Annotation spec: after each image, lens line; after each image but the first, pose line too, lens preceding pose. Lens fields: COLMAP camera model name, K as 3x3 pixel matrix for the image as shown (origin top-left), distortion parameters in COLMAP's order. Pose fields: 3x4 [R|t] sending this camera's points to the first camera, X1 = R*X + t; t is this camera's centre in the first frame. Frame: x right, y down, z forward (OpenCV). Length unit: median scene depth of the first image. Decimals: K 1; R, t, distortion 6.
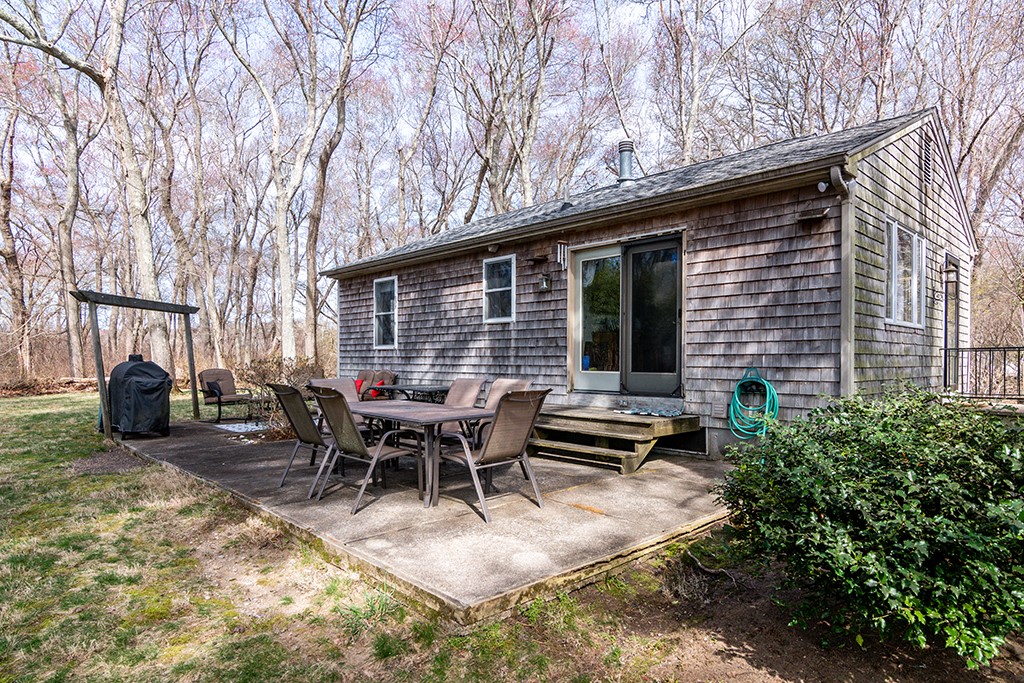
lens RADIAL K [[598.5, 0, 512.0], [0, 598.5, 341.5], [0, 0, 1]] dist [-0.003395, -0.001753]
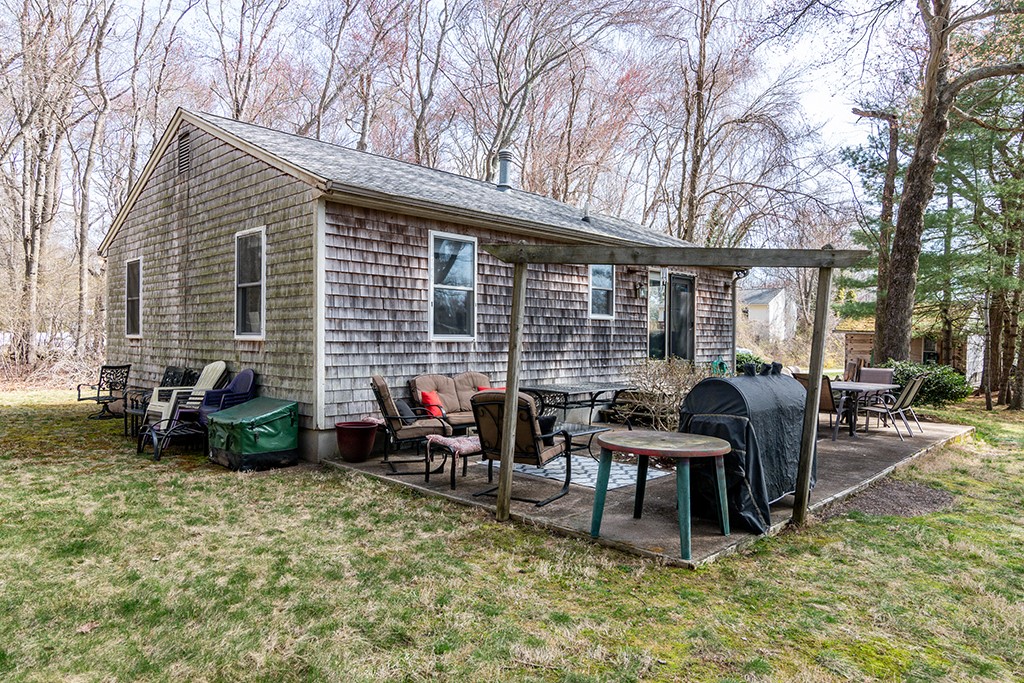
lens RADIAL K [[643.5, 0, 512.0], [0, 643.5, 341.5], [0, 0, 1]] dist [-0.014611, -0.000802]
pose [[-0.062474, -0.004927, 0.998034, -1.203884], [-0.033163, 0.999446, 0.002858, 0.011202], [-0.997495, -0.032919, -0.062603, 1.264329]]
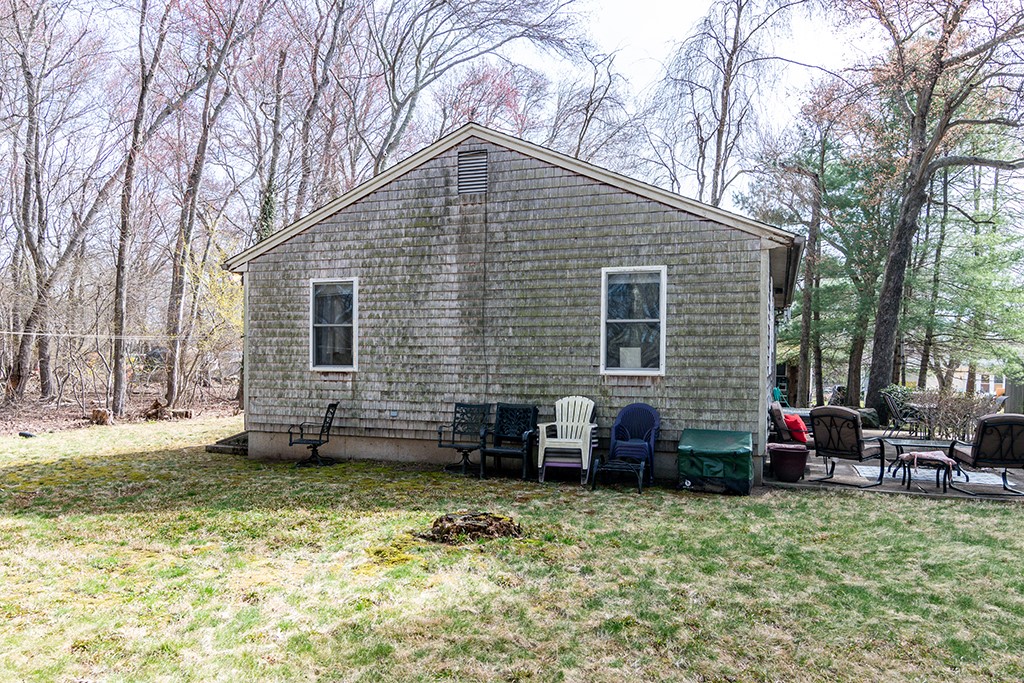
lens RADIAL K [[750.3, 0, 512.1], [0, 750.3, 387.6], [0, 0, 1]] dist [-0.003405, -0.000324]
pose [[-0.435544, -0.021985, 0.899899, -1.178085], [-0.034711, 0.999368, 0.007615, 0.040036], [-0.899498, -0.027920, -0.436032, 2.207924]]
